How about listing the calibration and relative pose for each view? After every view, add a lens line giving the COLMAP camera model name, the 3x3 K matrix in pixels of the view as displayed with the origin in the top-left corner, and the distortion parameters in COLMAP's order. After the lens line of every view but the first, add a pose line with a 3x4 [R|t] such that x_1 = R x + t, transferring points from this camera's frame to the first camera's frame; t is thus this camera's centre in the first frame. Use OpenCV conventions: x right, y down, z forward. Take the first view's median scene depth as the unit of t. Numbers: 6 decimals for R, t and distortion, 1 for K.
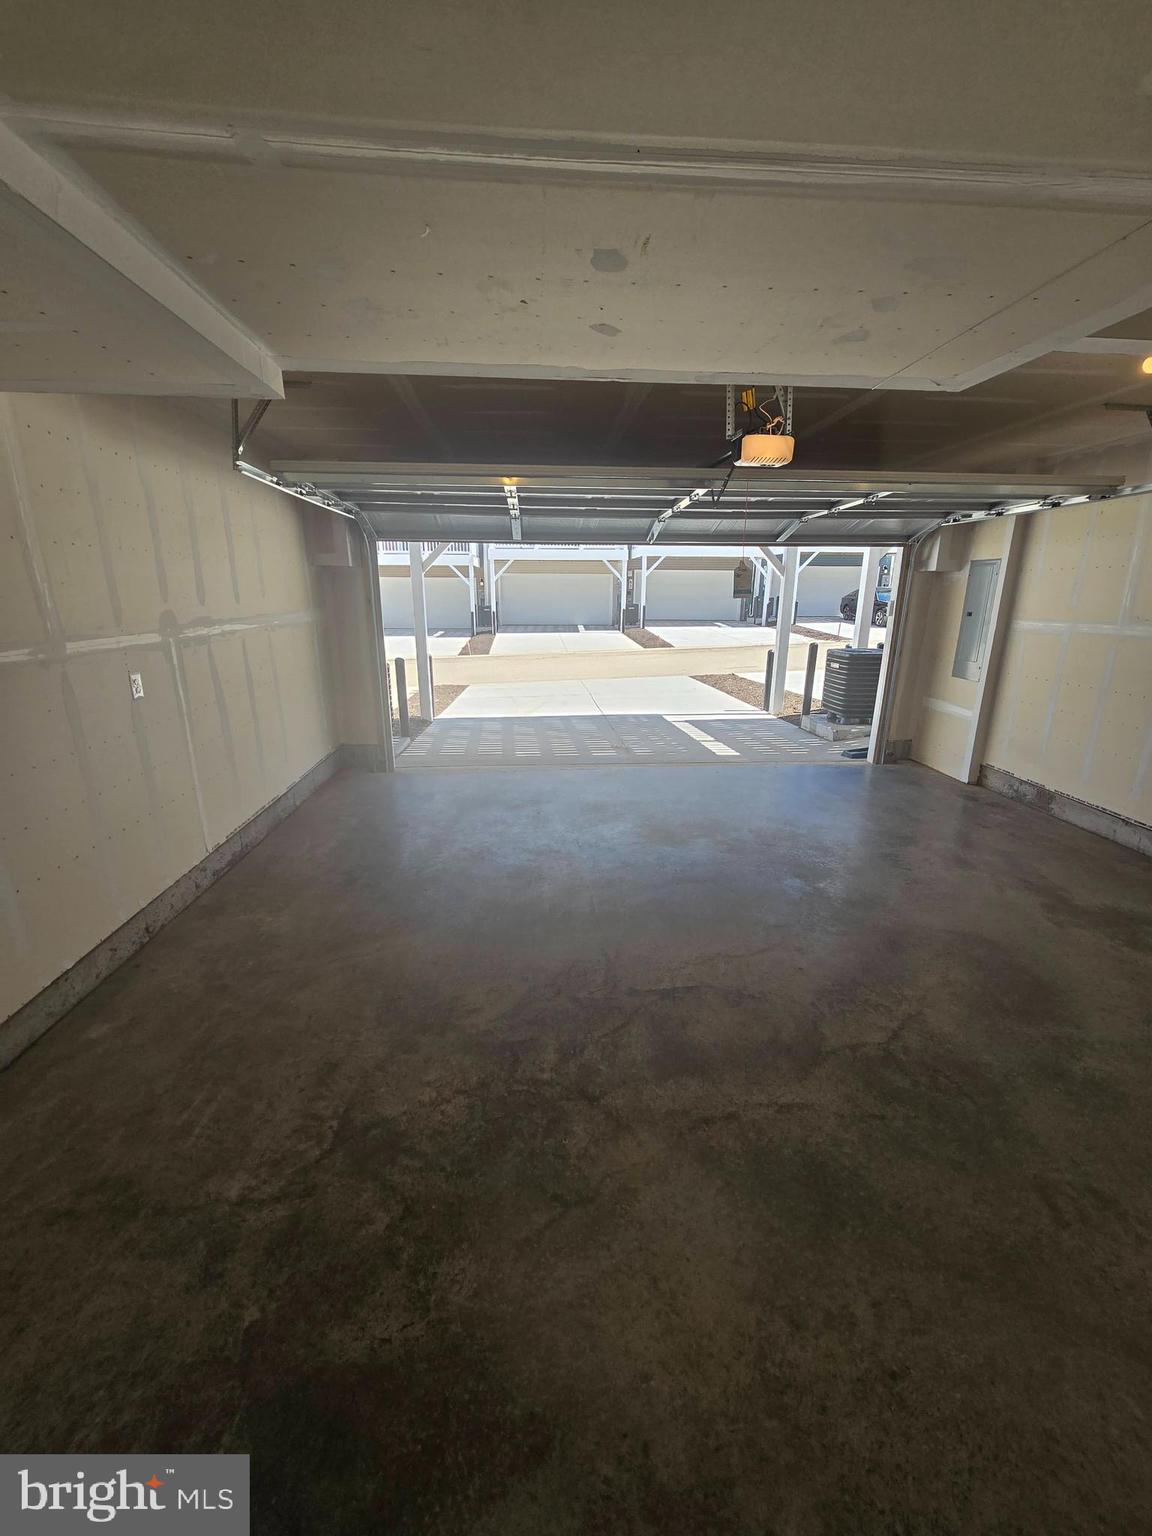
lens RADIAL K [[627.3, 0, 576.7], [0, 627.3, 771.0], [0, 0, 1]] dist [-0.002795, 0.000562]
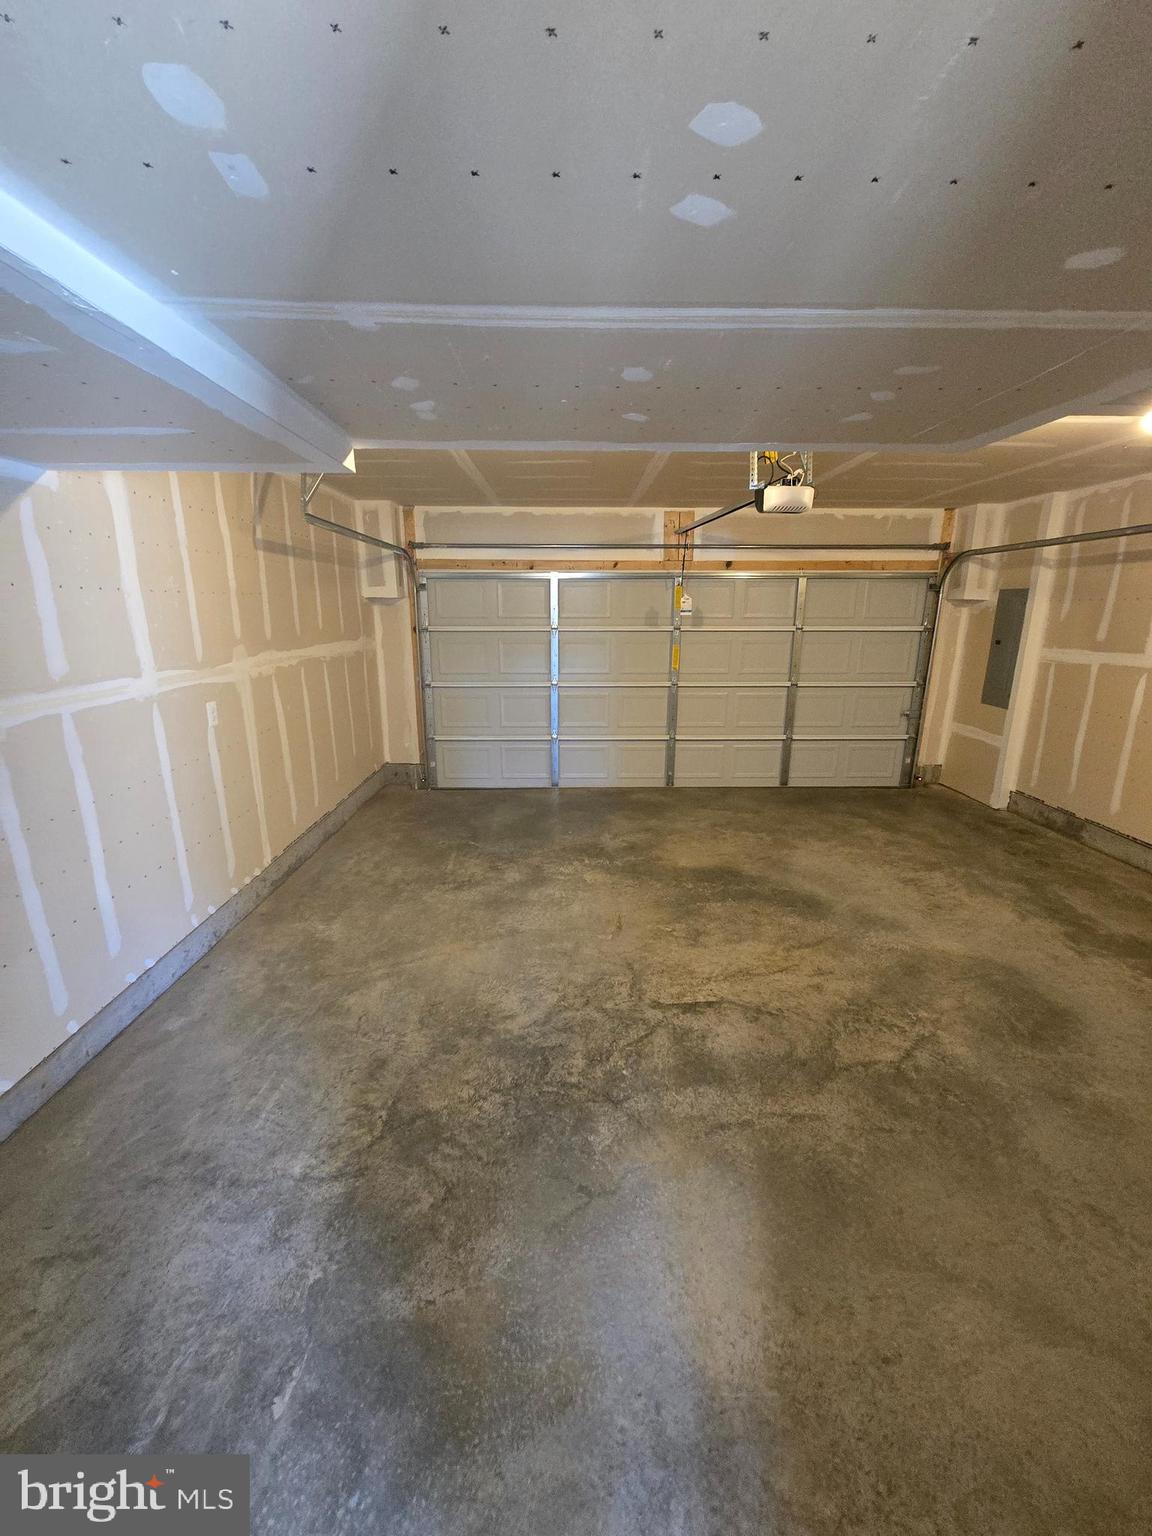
lens RADIAL K [[627.3, 0, 574.6], [0, 627.3, 768.5], [0, 0, 1]] dist [-0.002795, 0.000562]
pose [[0.998433, 0.012697, -0.054510, 0.004936], [-0.014158, 0.999548, -0.026507, -0.026106], [0.054149, 0.027237, 0.998161, -0.111893]]
